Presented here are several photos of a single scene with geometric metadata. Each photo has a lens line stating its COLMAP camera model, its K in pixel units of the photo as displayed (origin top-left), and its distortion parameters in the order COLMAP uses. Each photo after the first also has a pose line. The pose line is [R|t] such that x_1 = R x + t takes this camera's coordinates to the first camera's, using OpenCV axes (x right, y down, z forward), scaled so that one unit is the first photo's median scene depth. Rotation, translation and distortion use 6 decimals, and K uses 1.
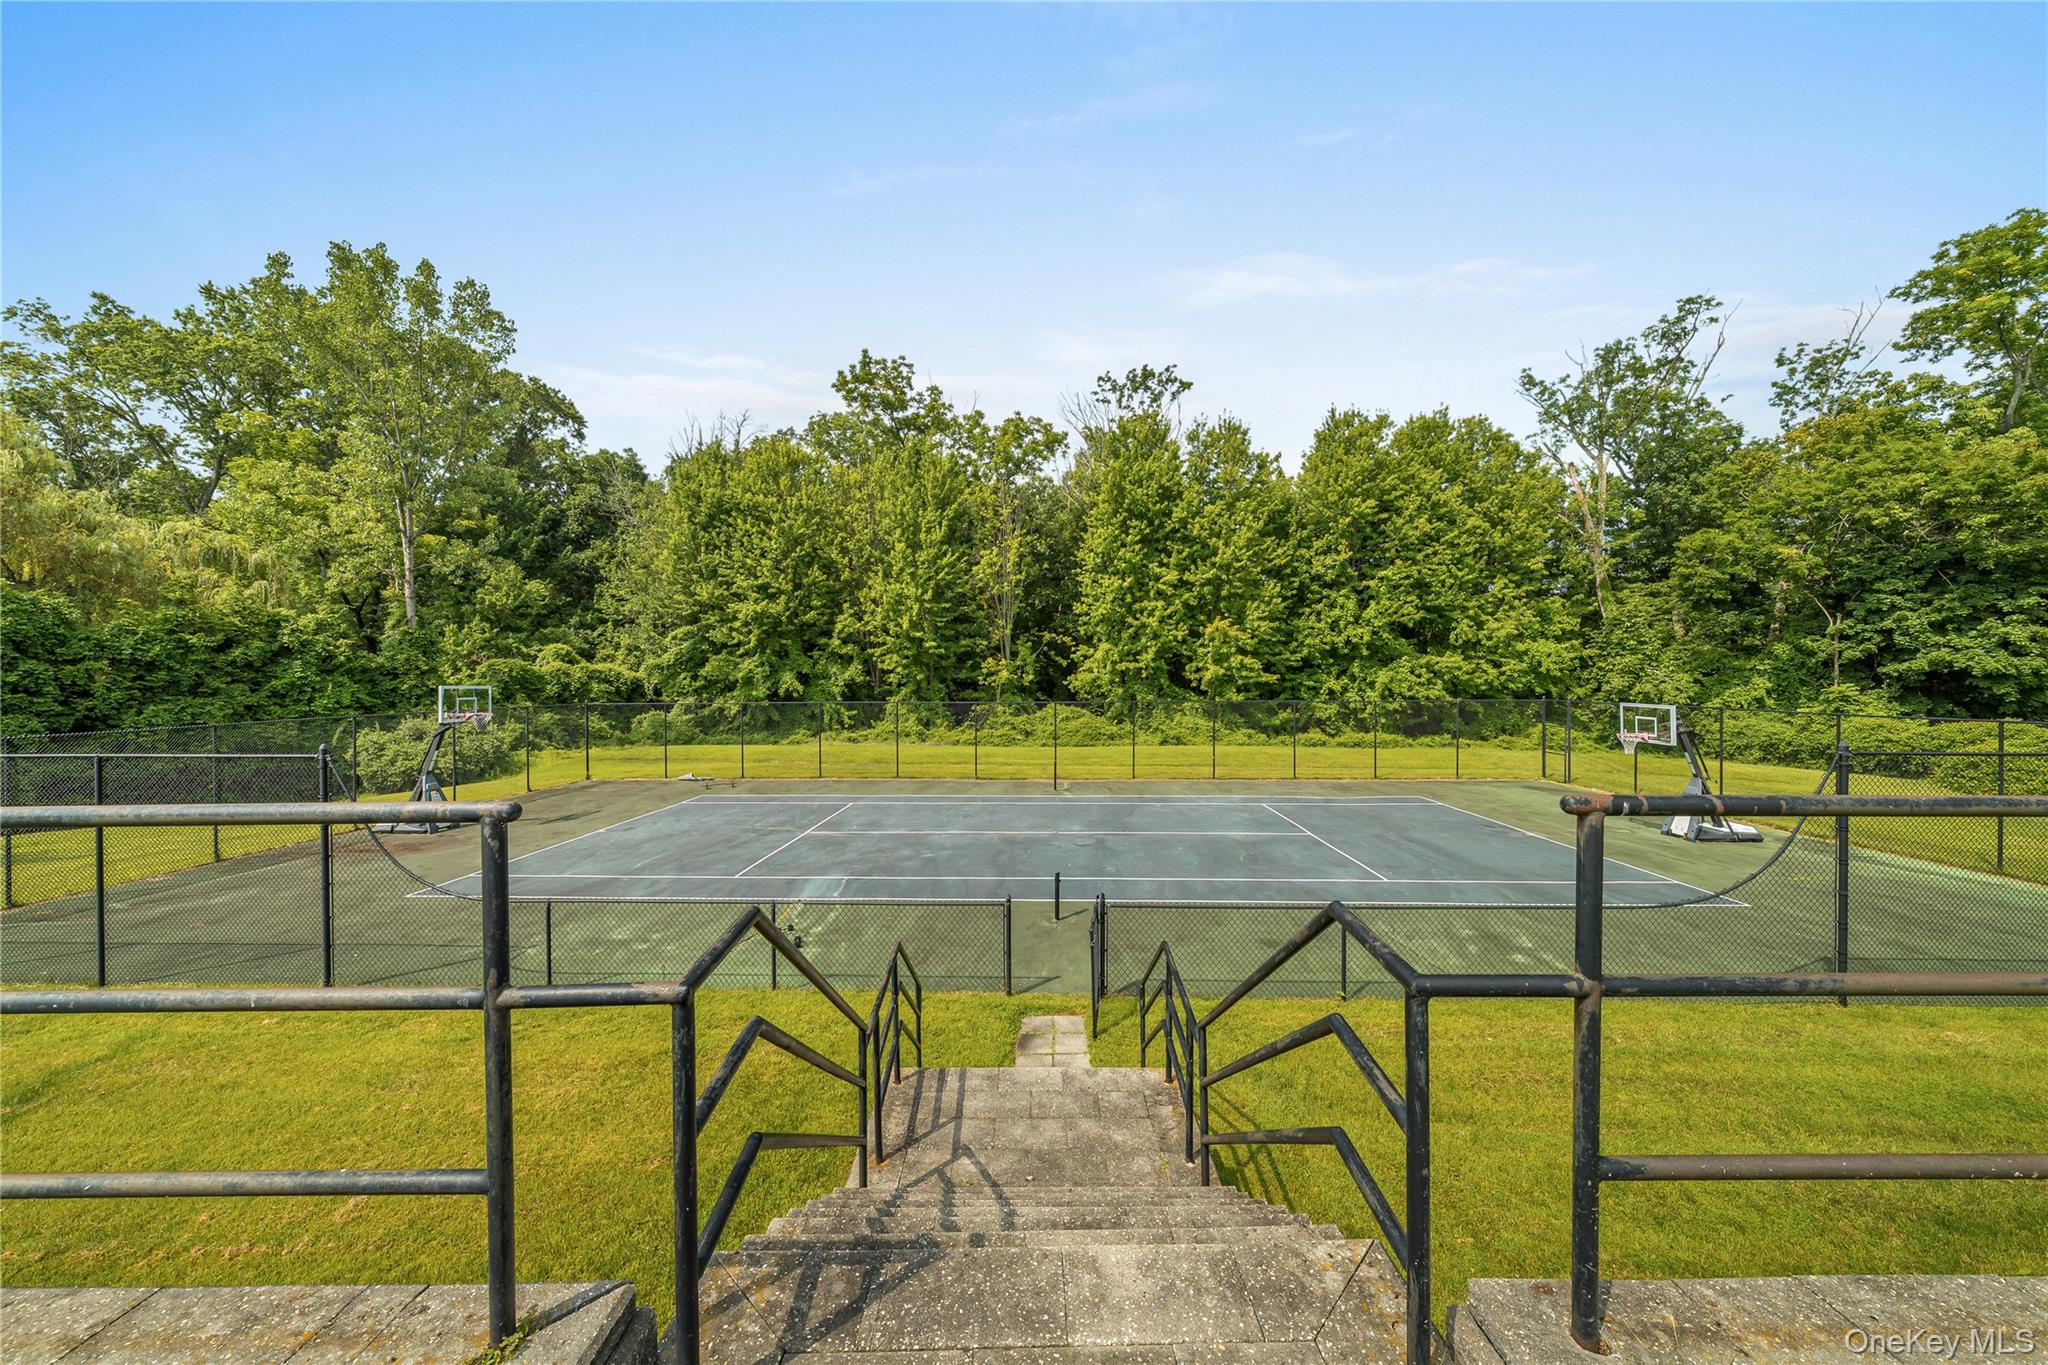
lens RADIAL K [[658.3, 0, 1034.7], [0, 658.3, 681.2], [0, 0, 1]] dist [0.000311, -0.000010]
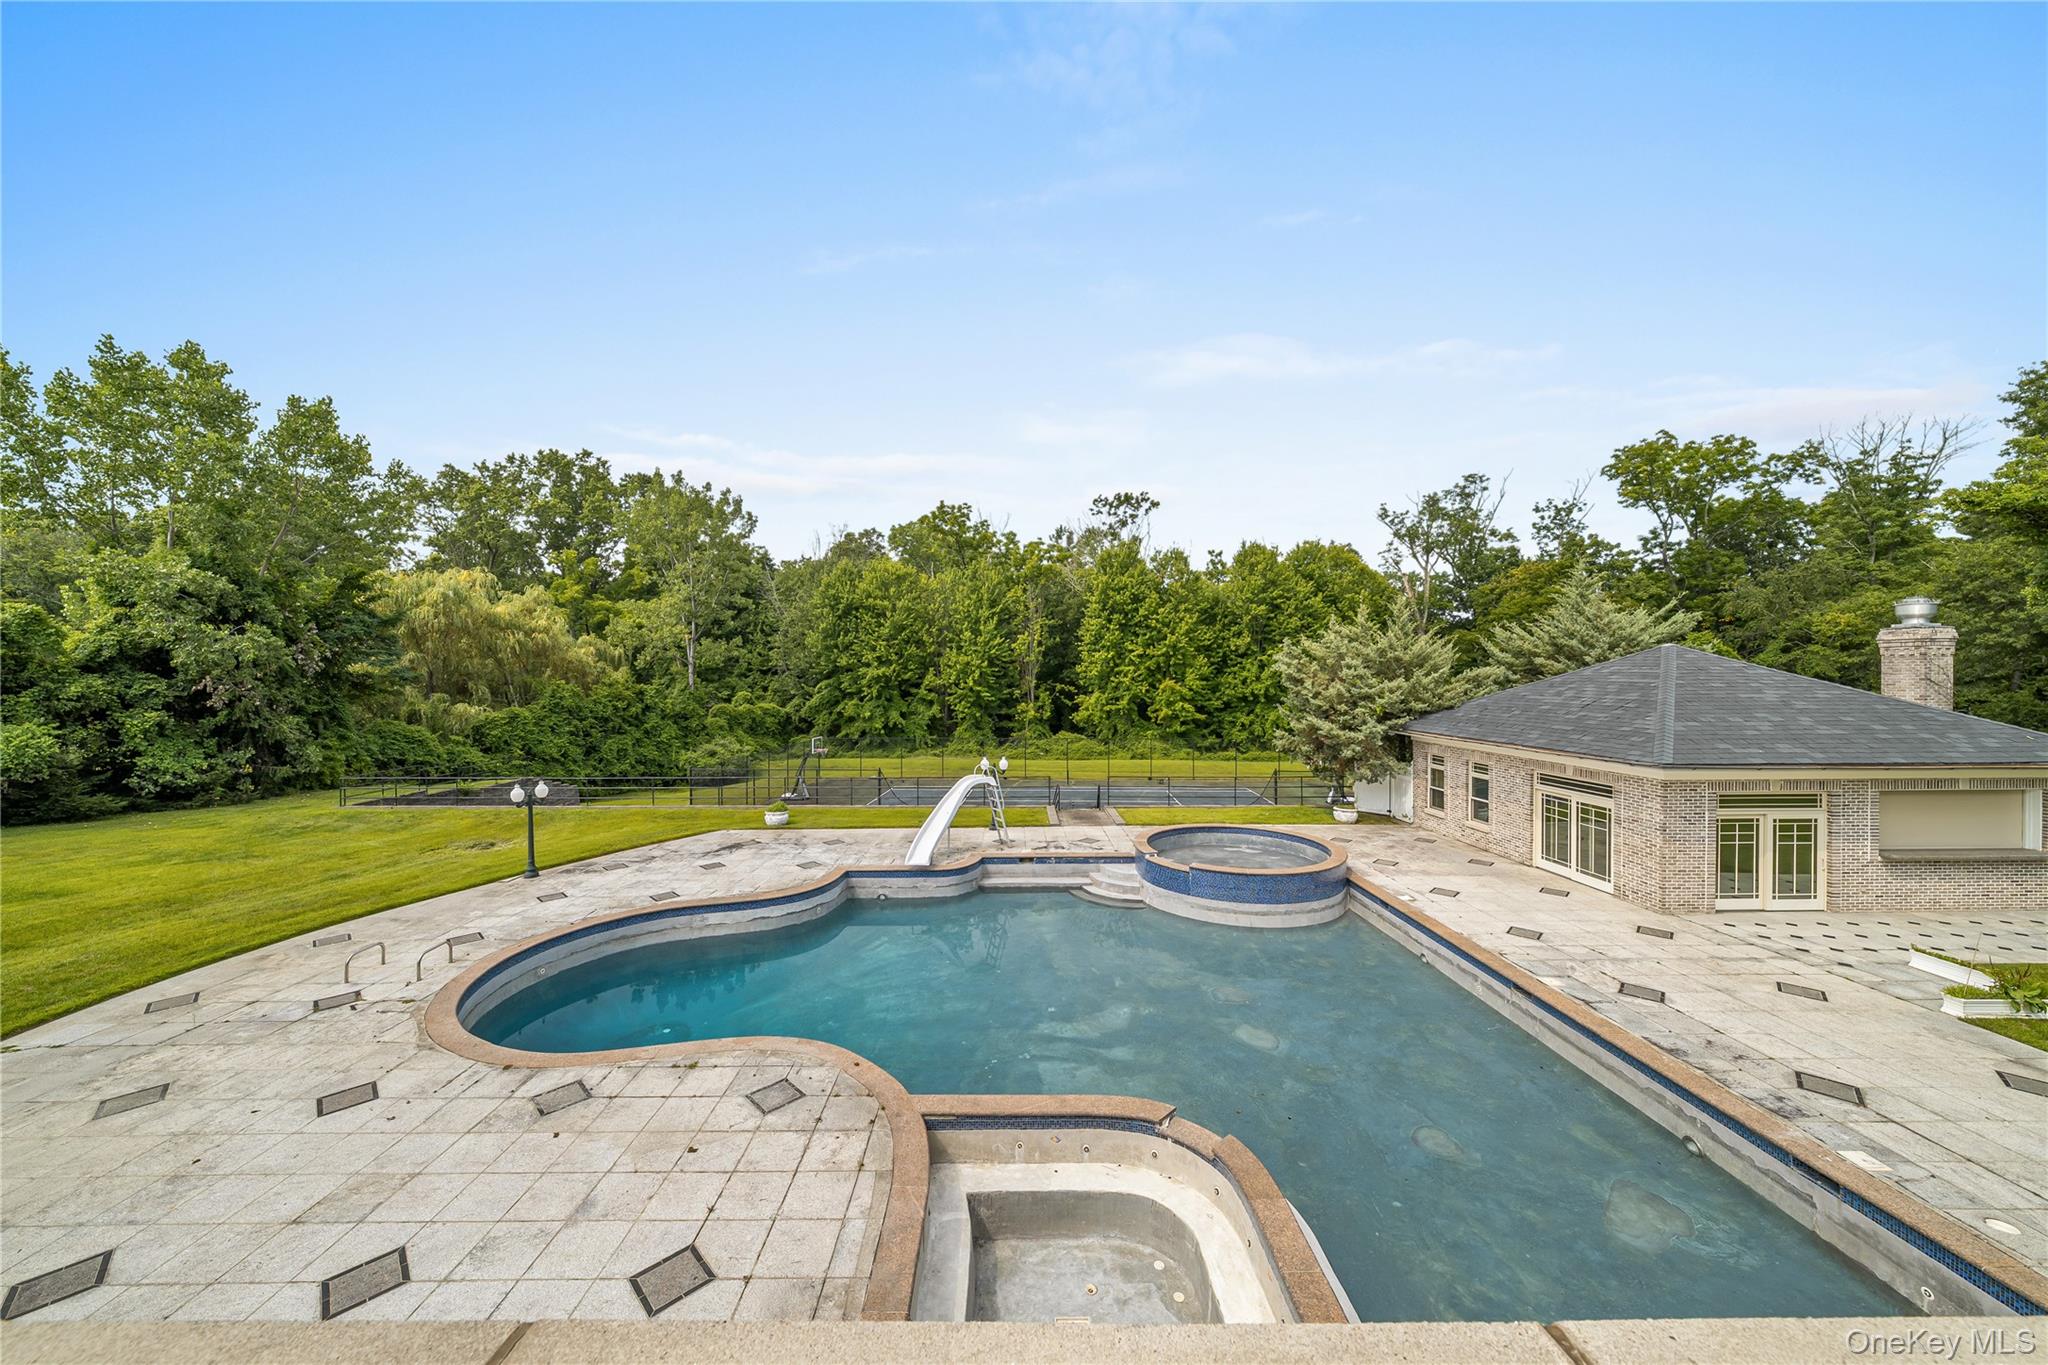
lens RADIAL K [[698.0, 0, 1024.0], [0, 698.0, 682.5], [0, 0, 1]] dist [-0.001482, -0.000069]
pose [[0.999882, 0.002163, -0.015210, -0.038977], [-0.002136, 0.999996, 0.001795, -0.084110], [0.015213, -0.001762, 0.999883, -0.647325]]
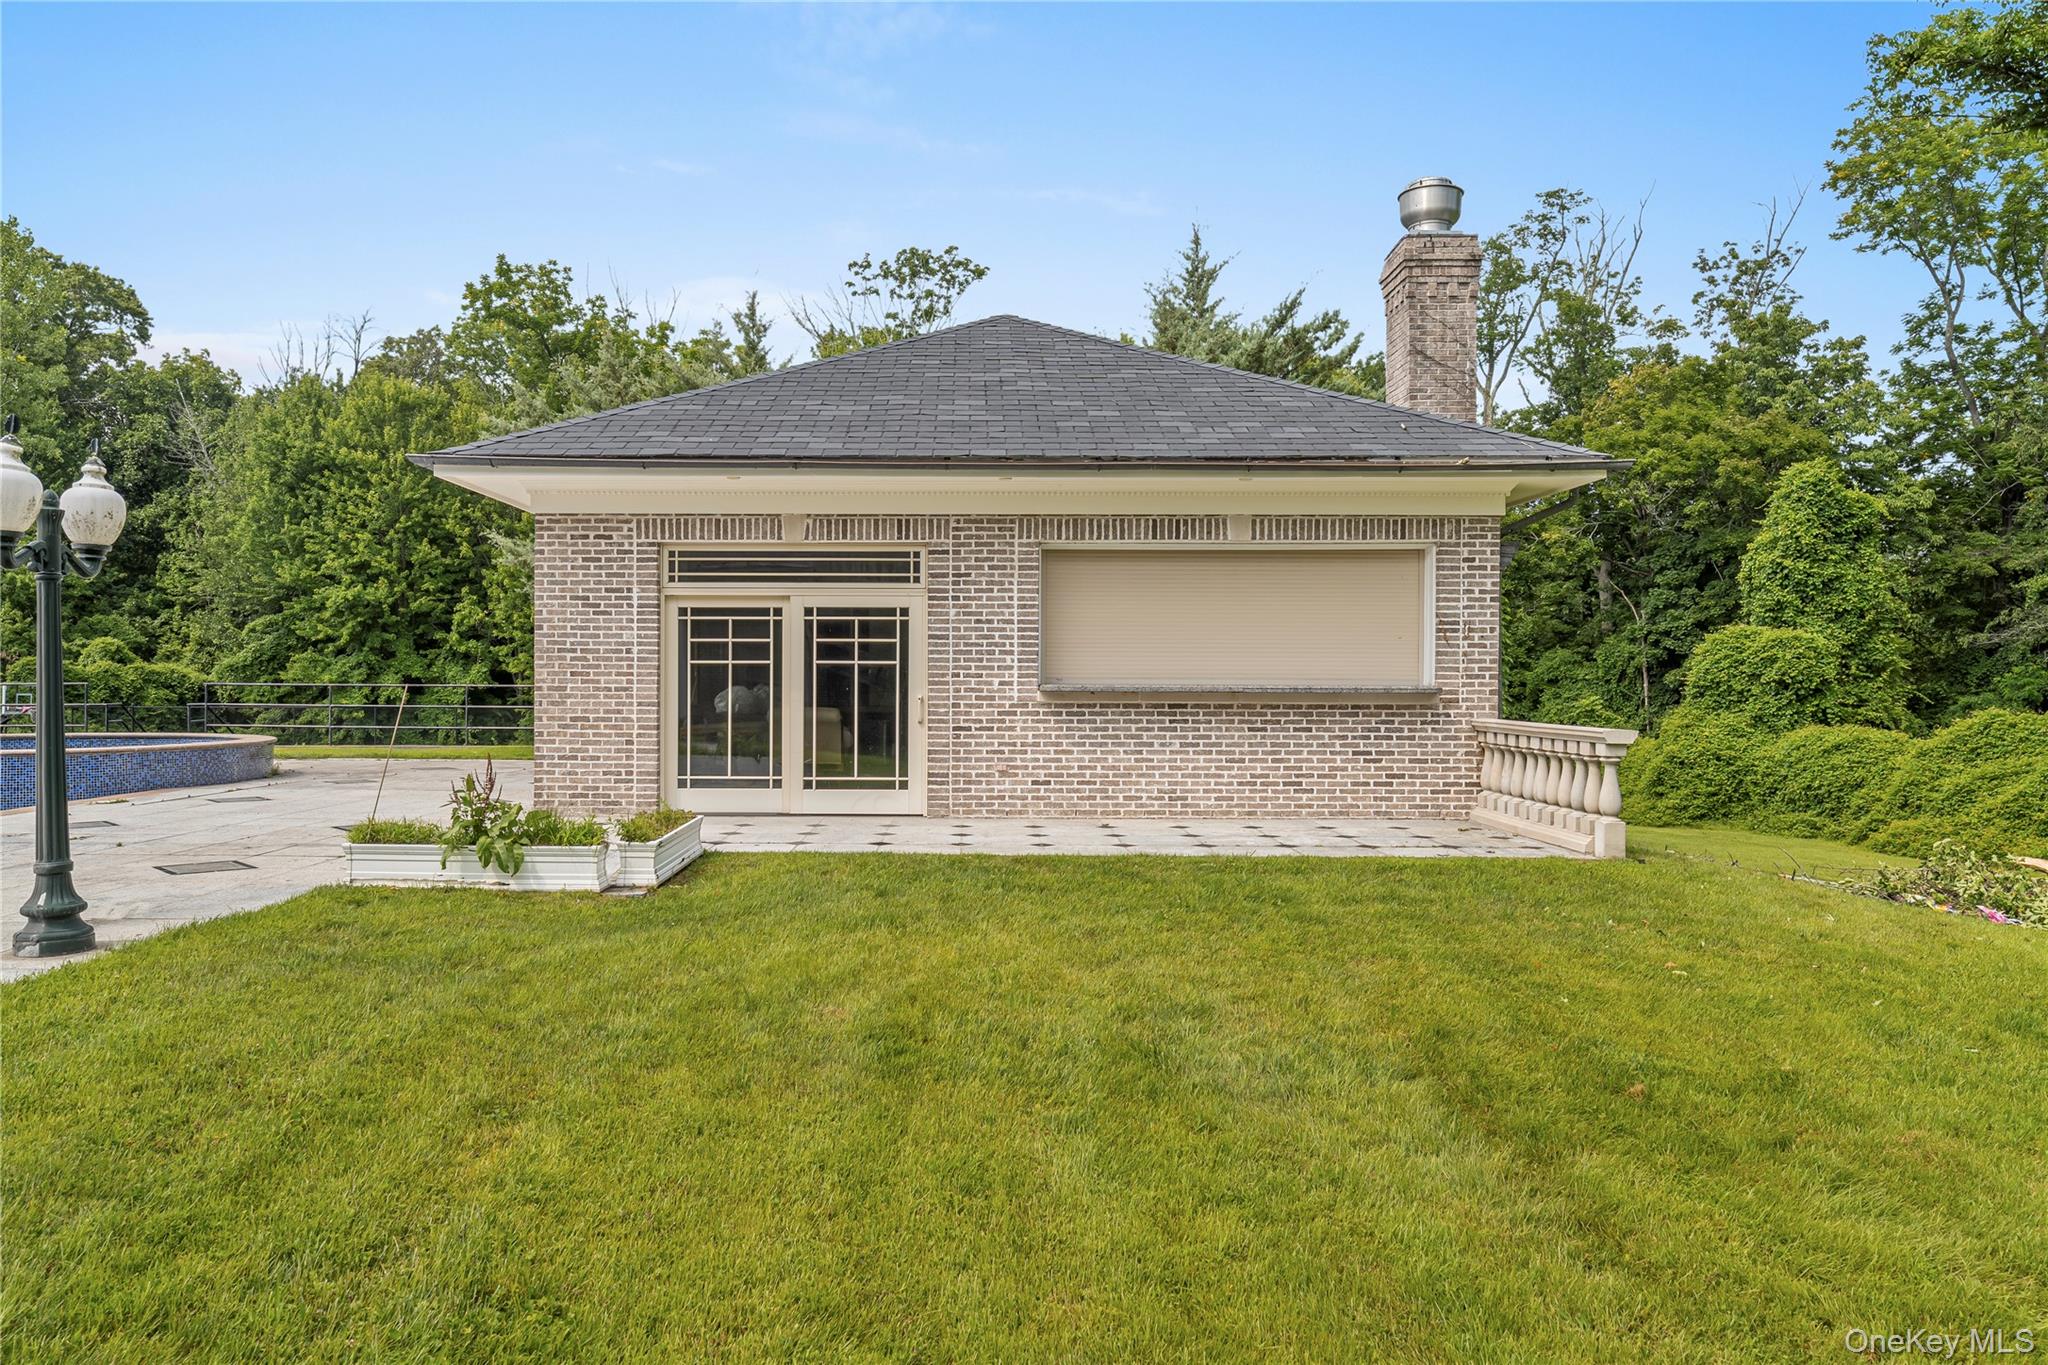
lens RADIAL K [[1383.0, 0, 1024.0], [0, 1383.0, 682.5], [0, 0, 1]] dist [-0.001473, -0.000586]
pose [[0.999054, 0.005362, -0.043144, 0.435566], [-0.005993, 0.999876, -0.014529, 0.013682], [0.043061, 0.014773, 0.998963, -0.591462]]
